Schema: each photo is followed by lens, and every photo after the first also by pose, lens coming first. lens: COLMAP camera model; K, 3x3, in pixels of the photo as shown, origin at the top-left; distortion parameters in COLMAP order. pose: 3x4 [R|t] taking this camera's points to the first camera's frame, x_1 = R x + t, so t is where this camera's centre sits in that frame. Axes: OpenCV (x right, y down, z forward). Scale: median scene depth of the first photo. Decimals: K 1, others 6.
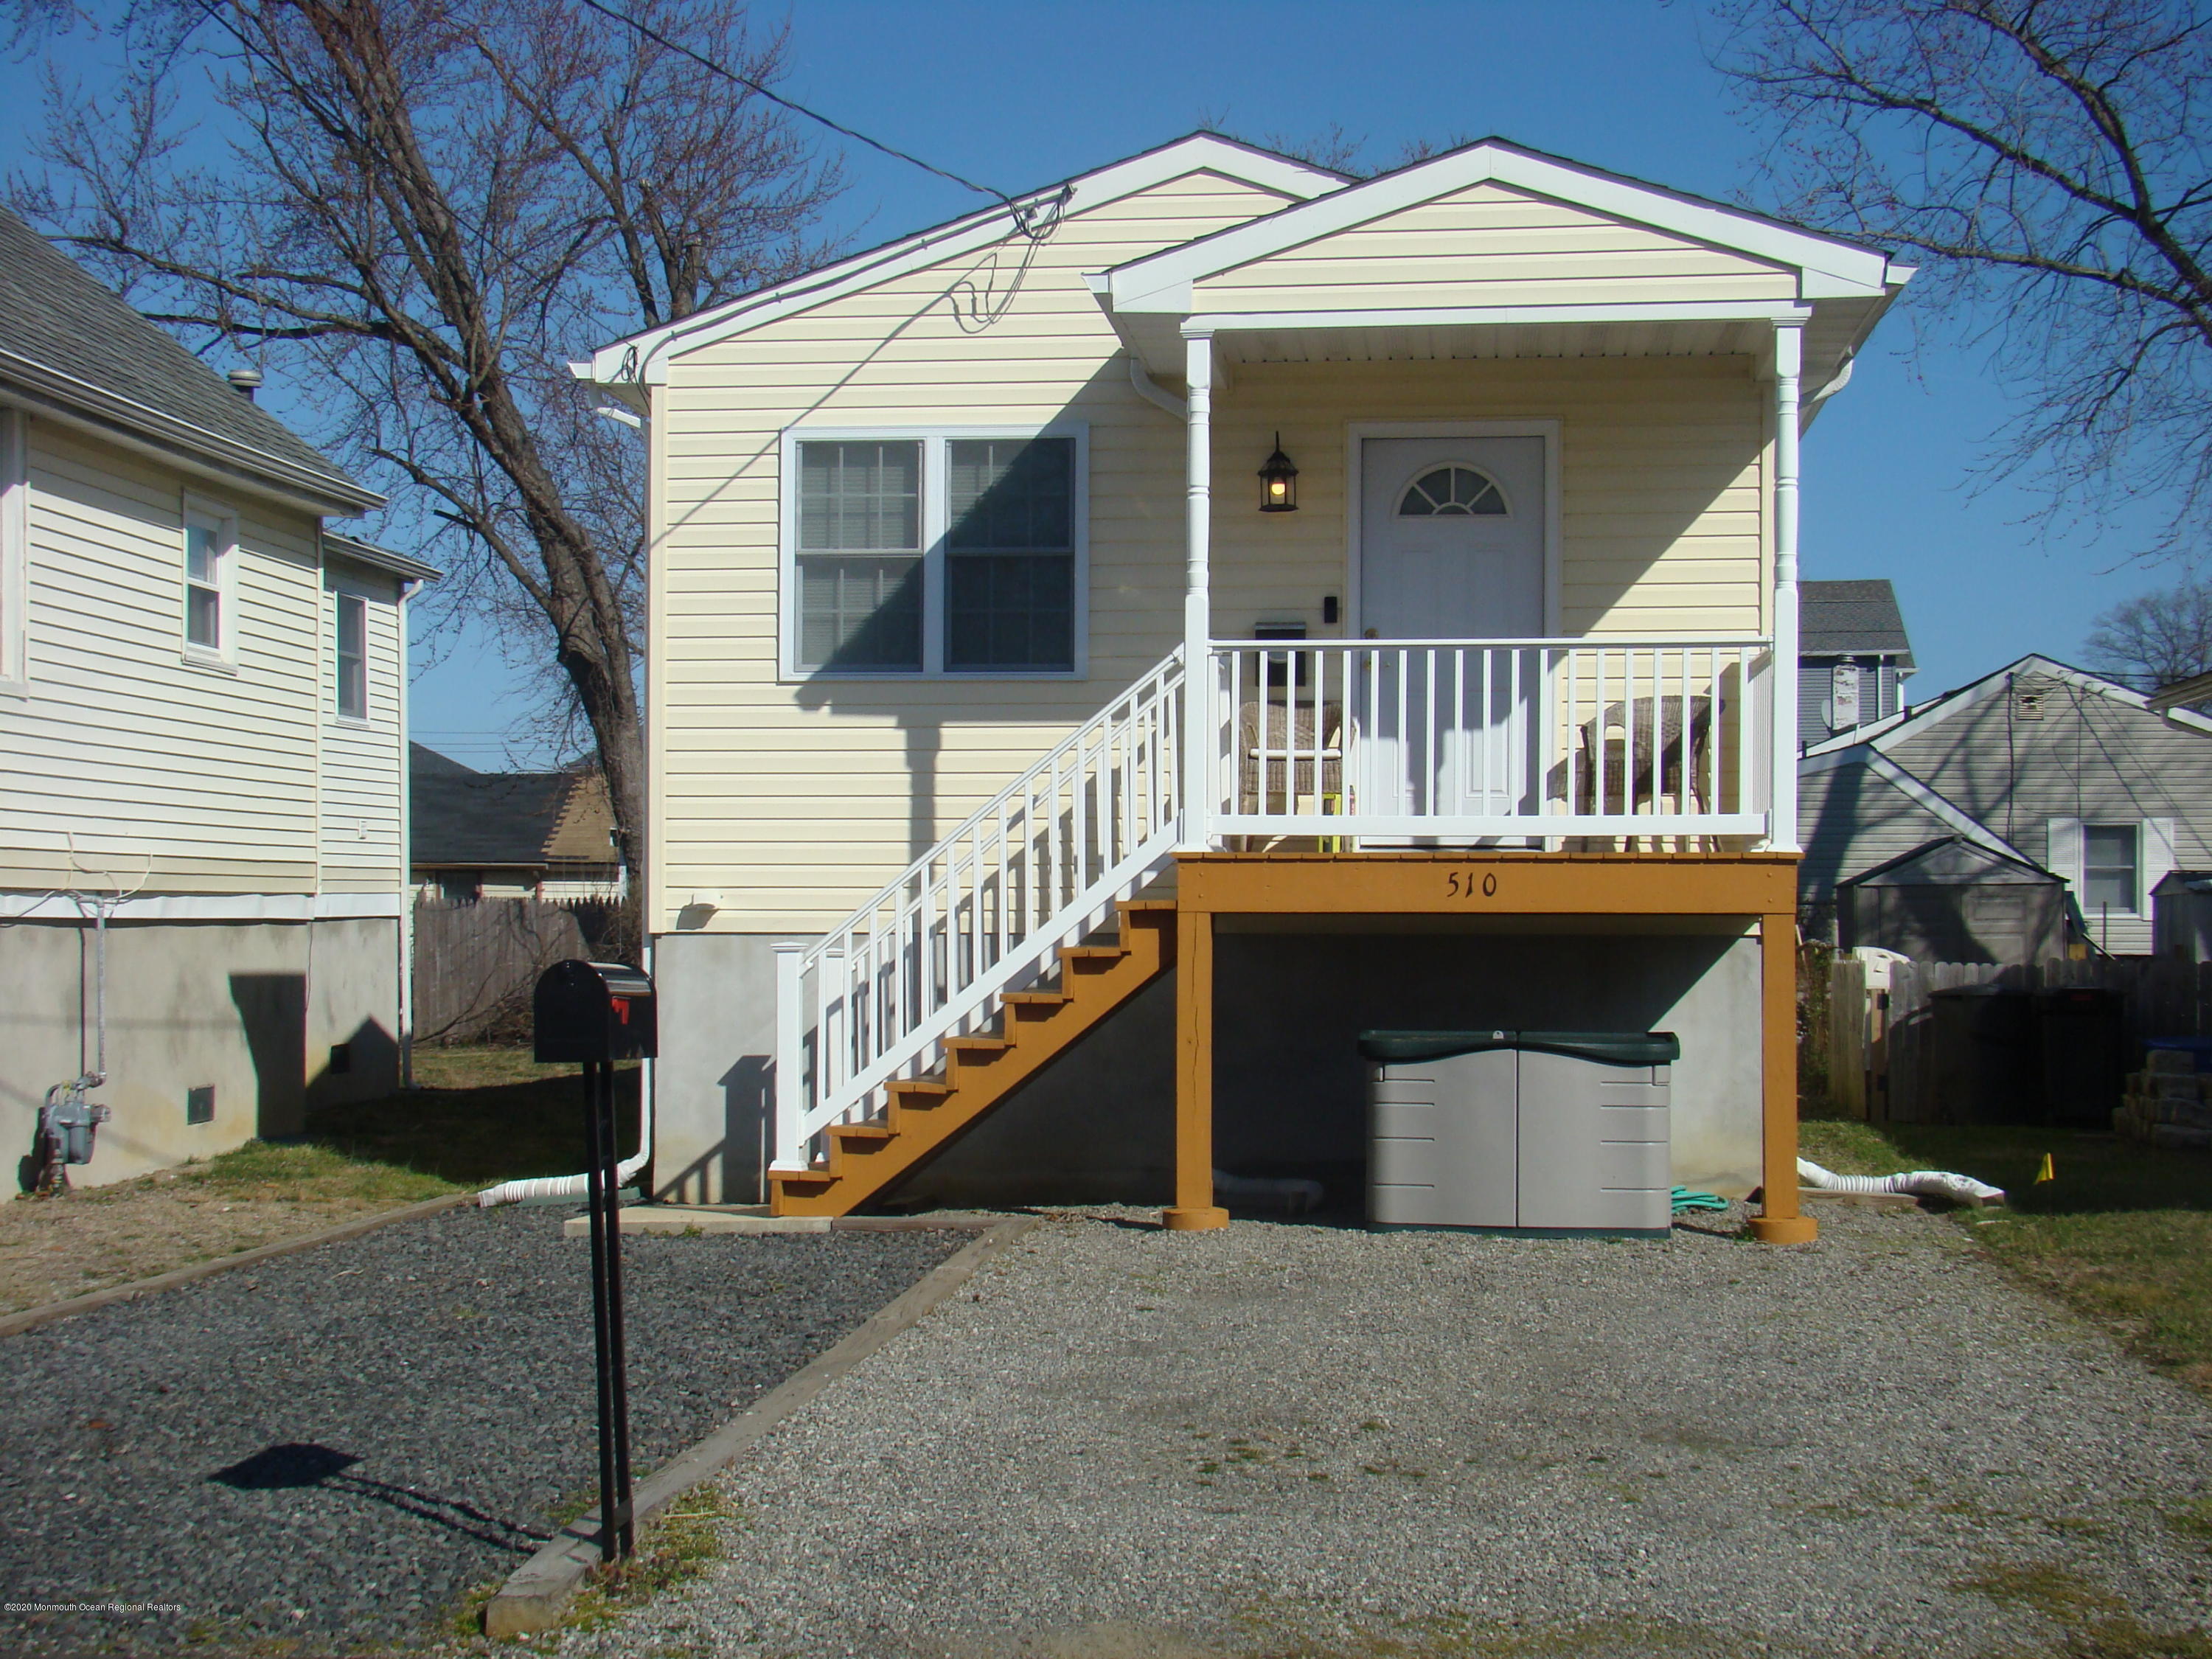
lens RADIAL K [[3248.5, 0, 1106.0], [0, 3248.5, 829.5], [0, 0, 1]] dist [0.028417, 0.018391]
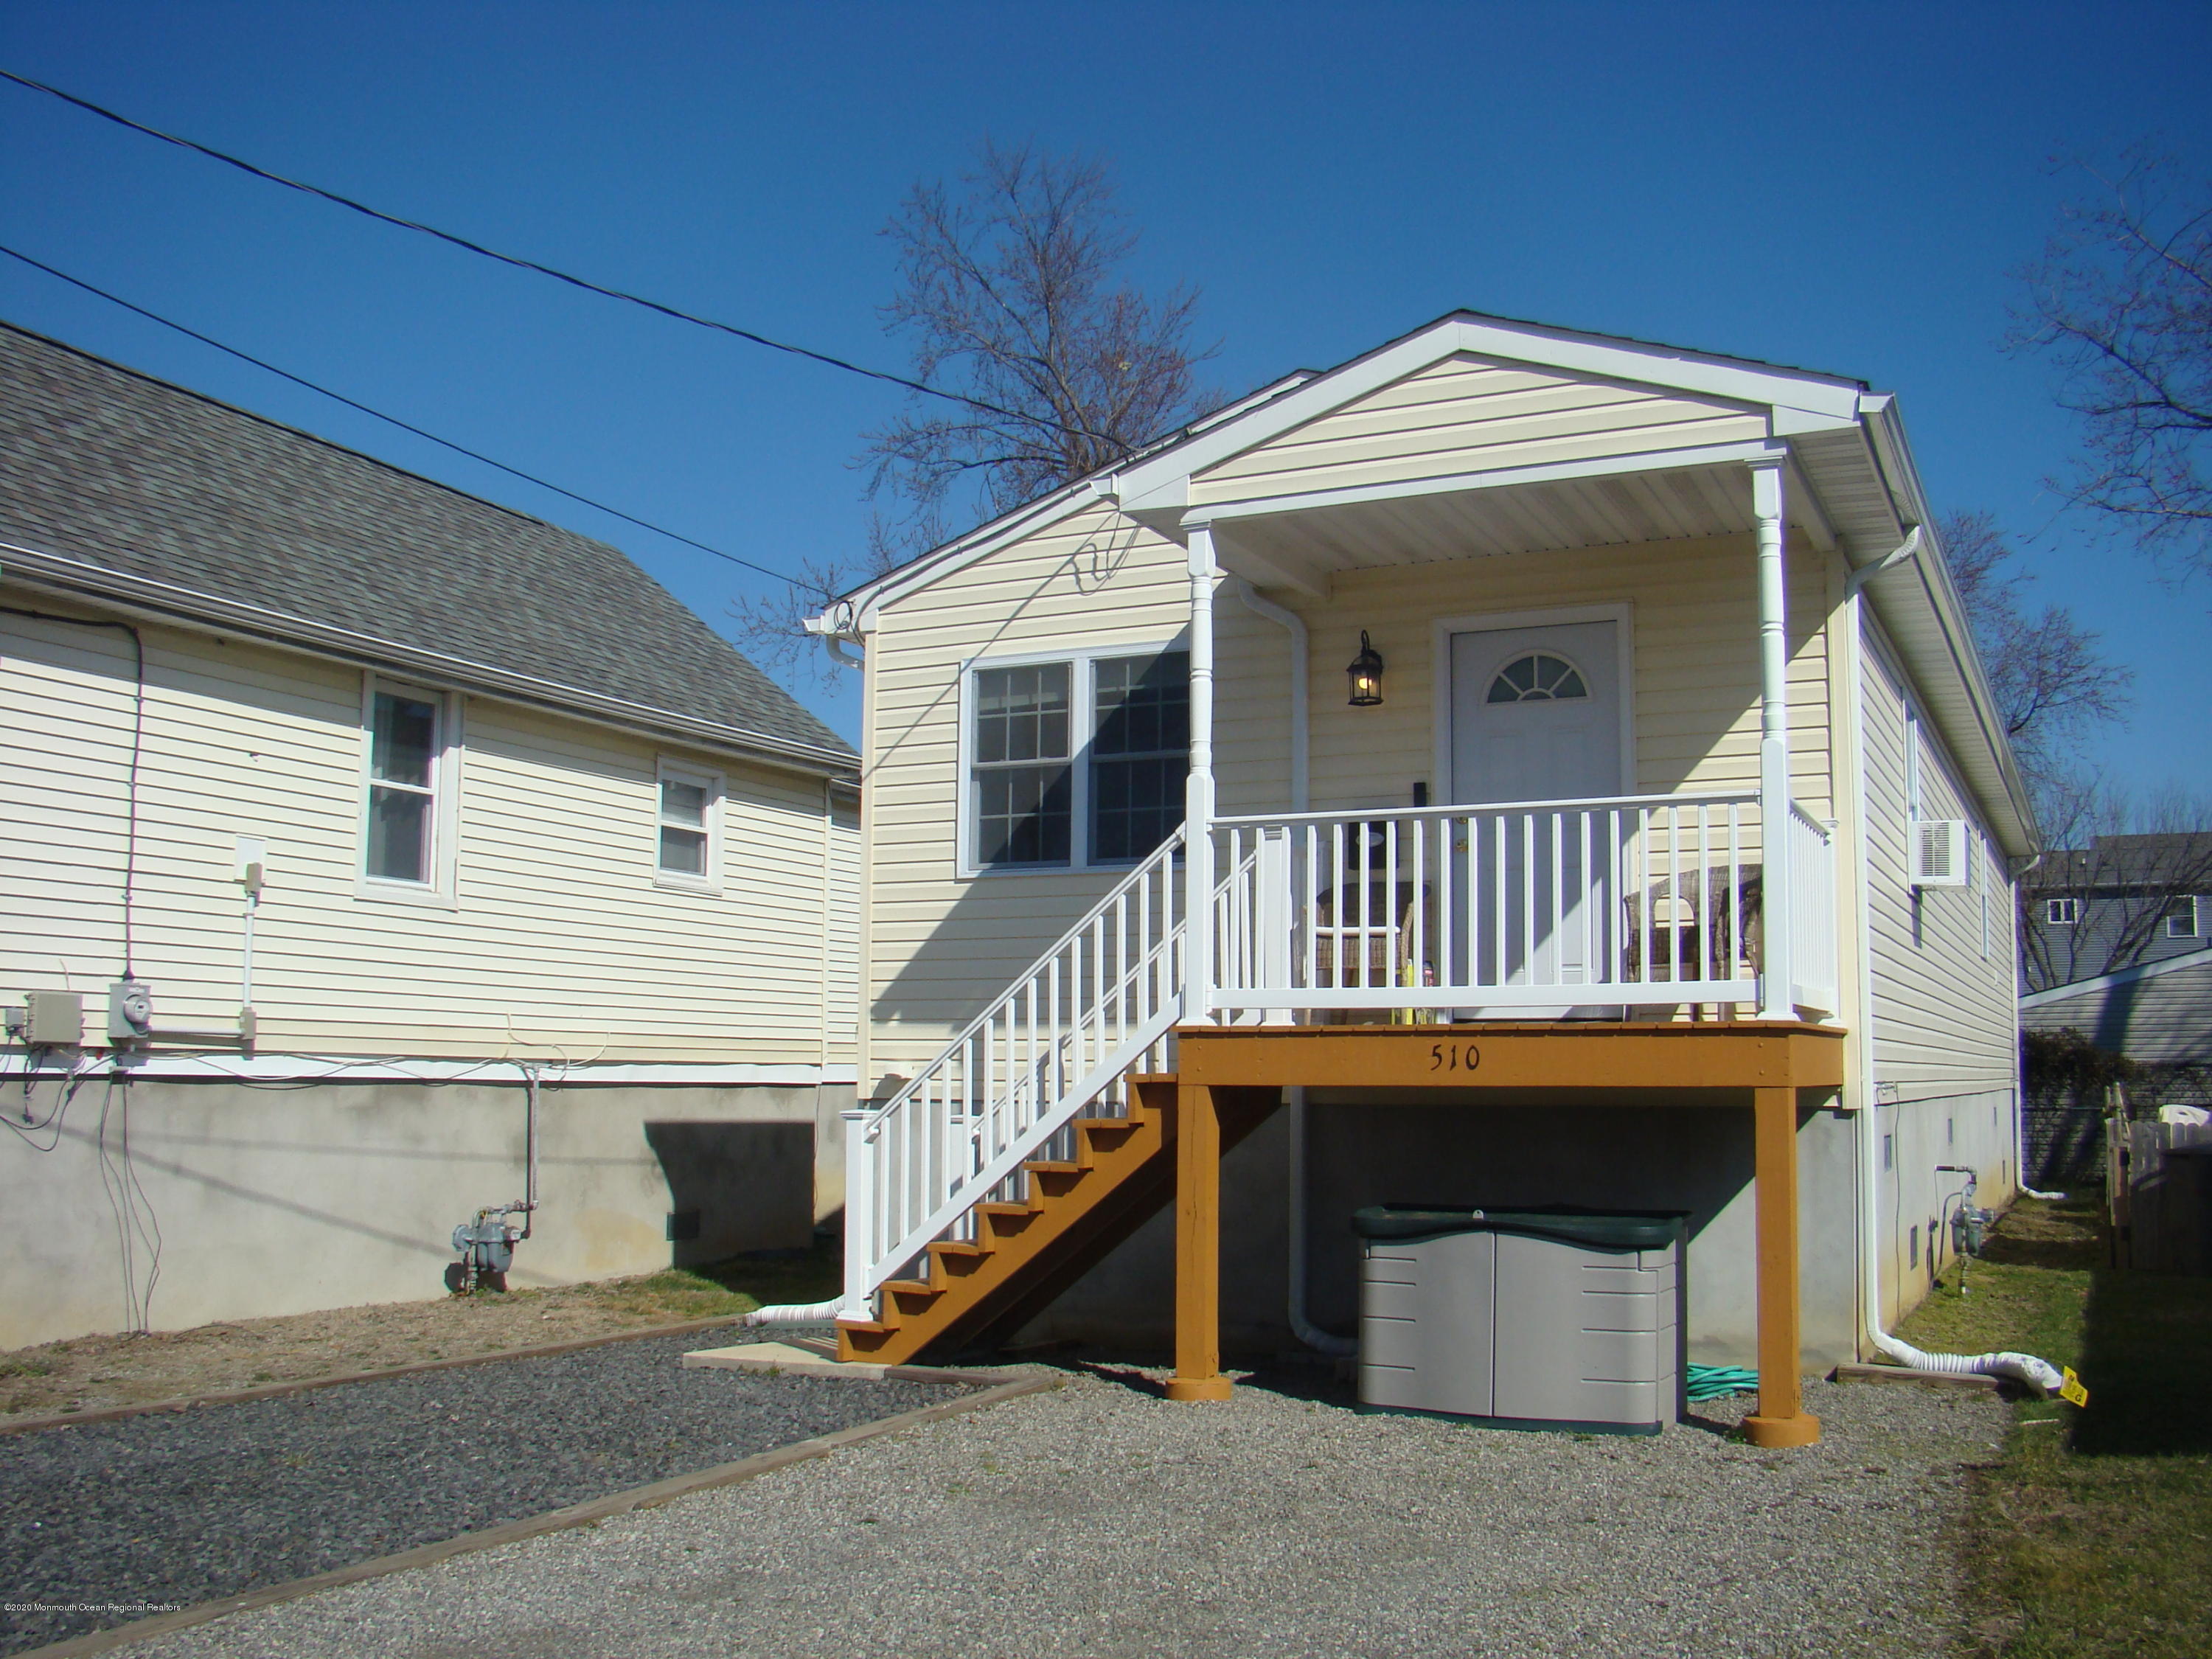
lens RADIAL K [[2076.6, 0, 1100.2], [0, 2076.6, 839.1], [0, 0, 1]] dist [-0.177888, 0.113143]
pose [[0.938139, -0.035352, -0.344450, 0.201556], [0.004798, 0.996006, -0.089155, 0.005661], [0.346226, 0.081987, 0.934562, 0.340030]]
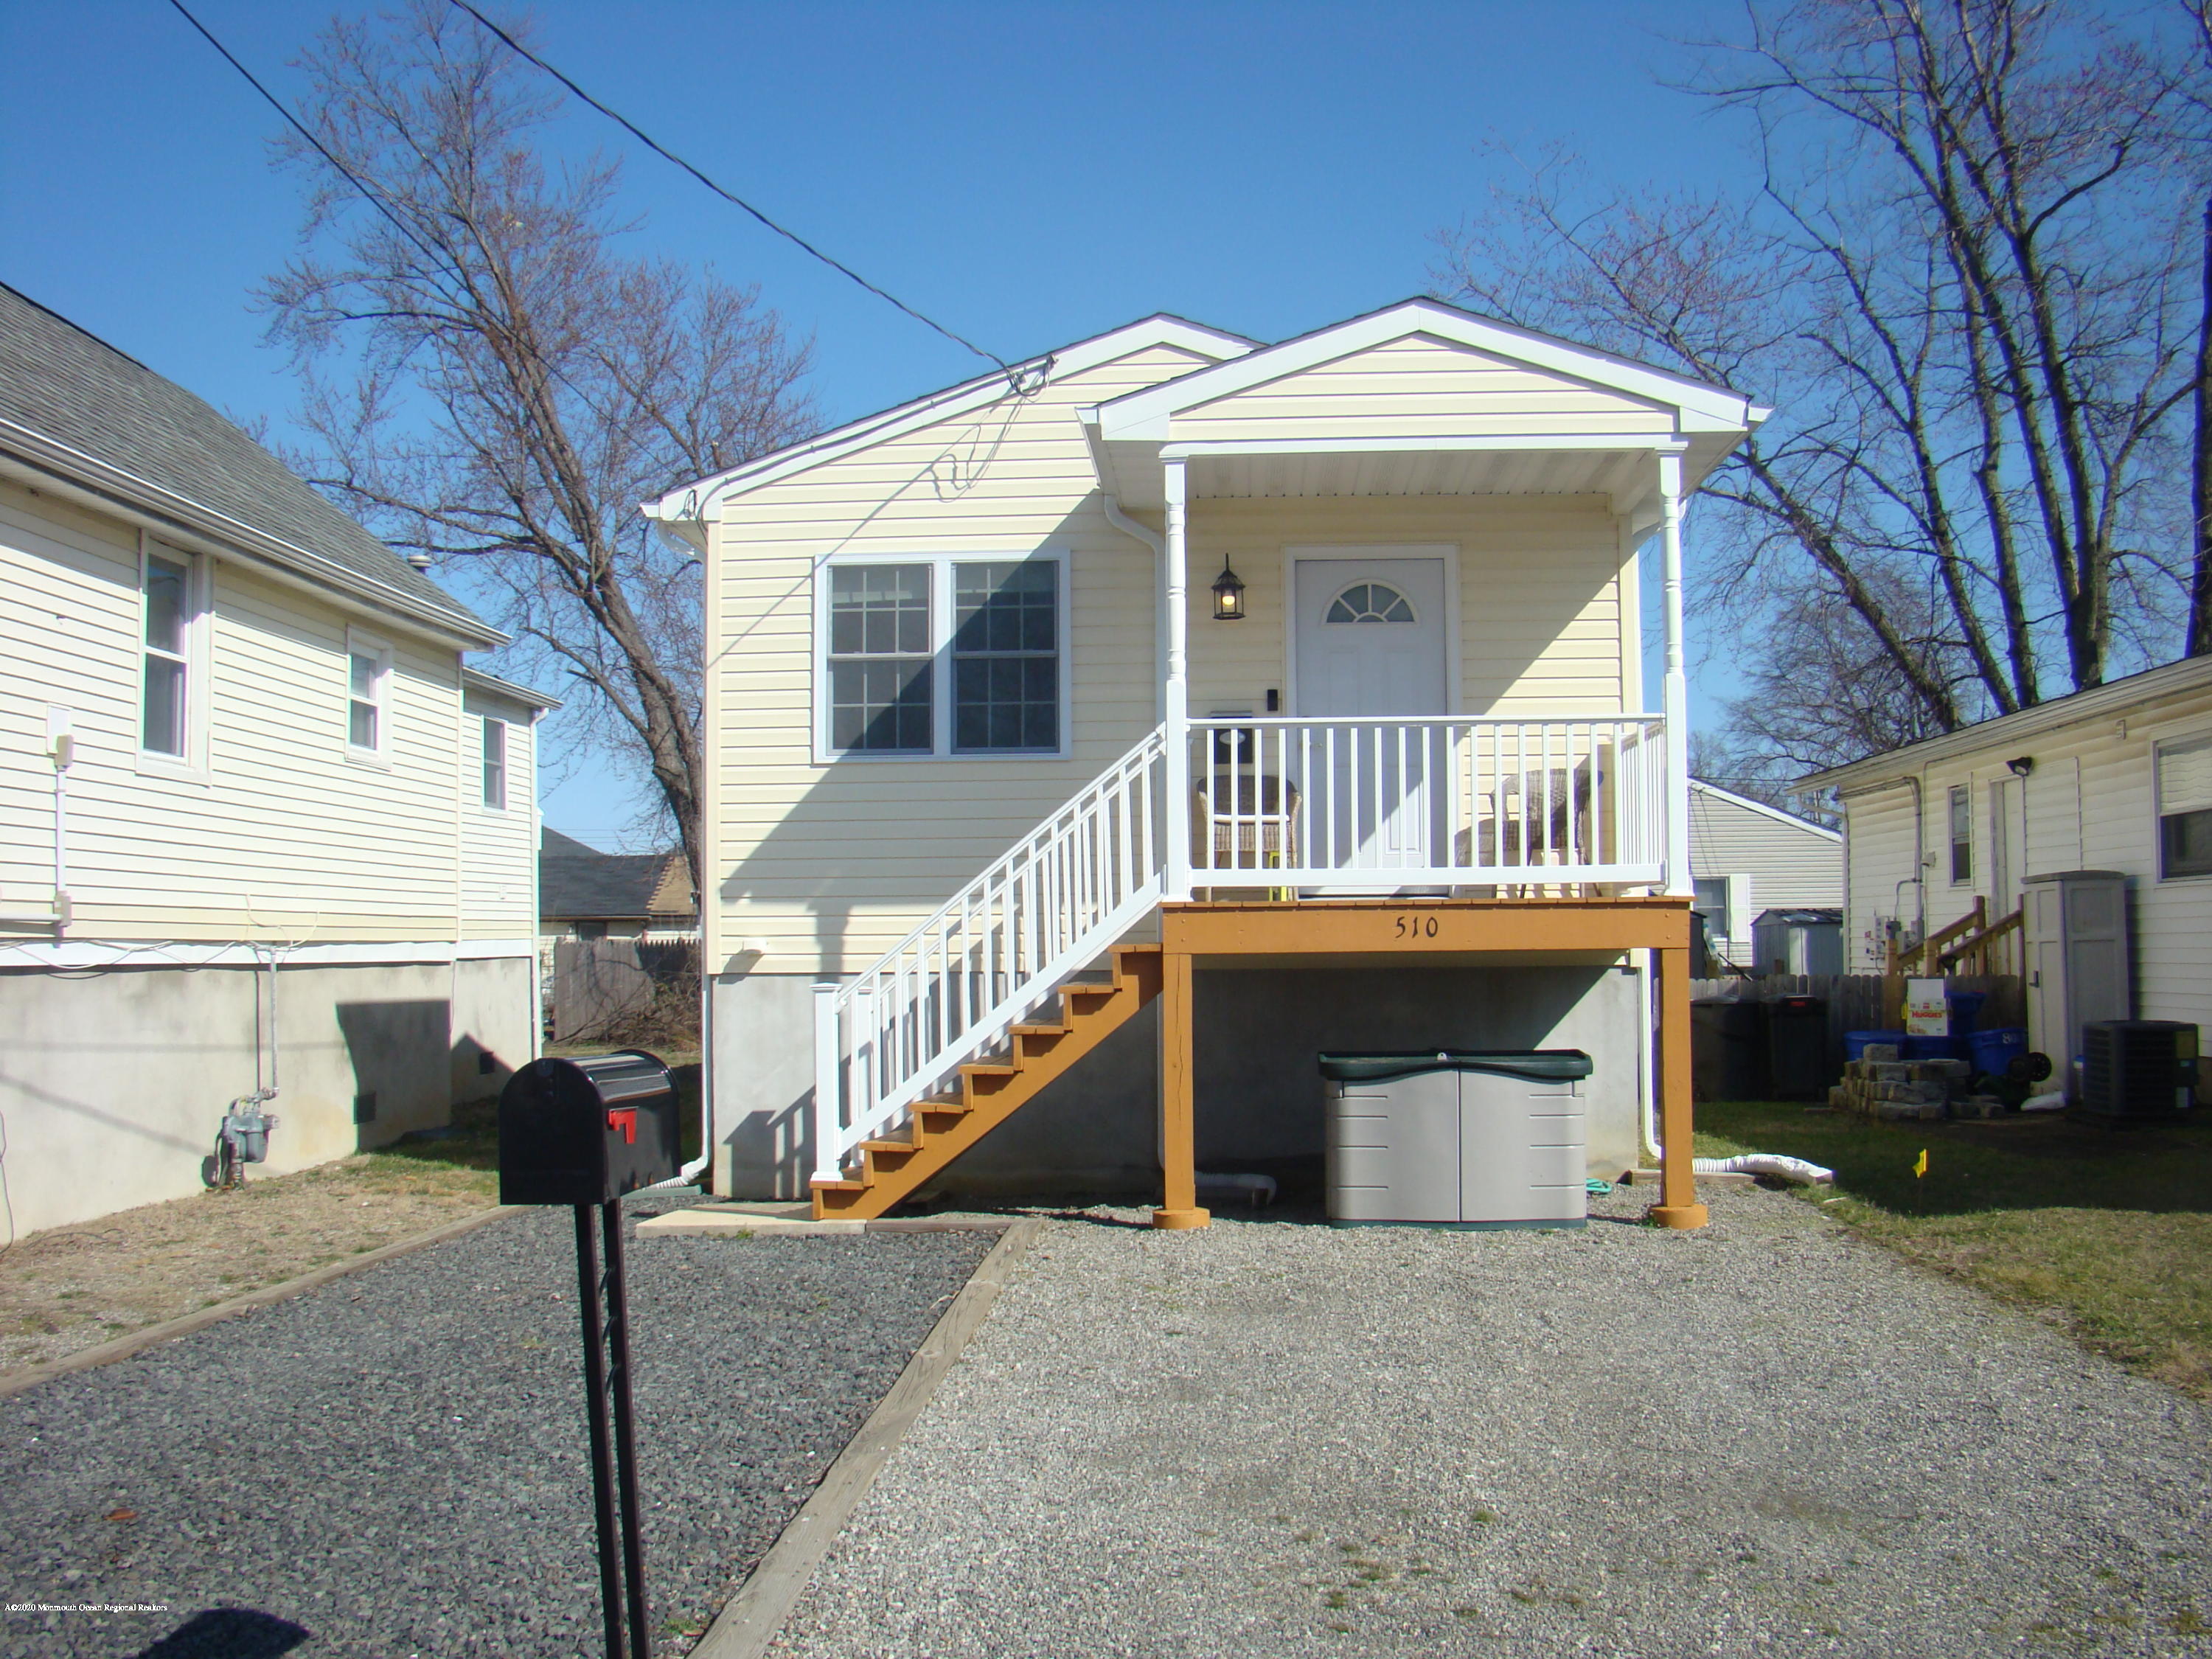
lens RADIAL K [[2076.6, 0, 1100.2], [0, 2076.6, 839.1], [0, 0, 1]] dist [-0.177888, 0.113143]
pose [[0.999086, -0.008953, 0.041801, -0.027312], [0.009984, 0.999649, -0.024522, 0.002065], [-0.041567, 0.024917, 0.998825, 0.235165]]
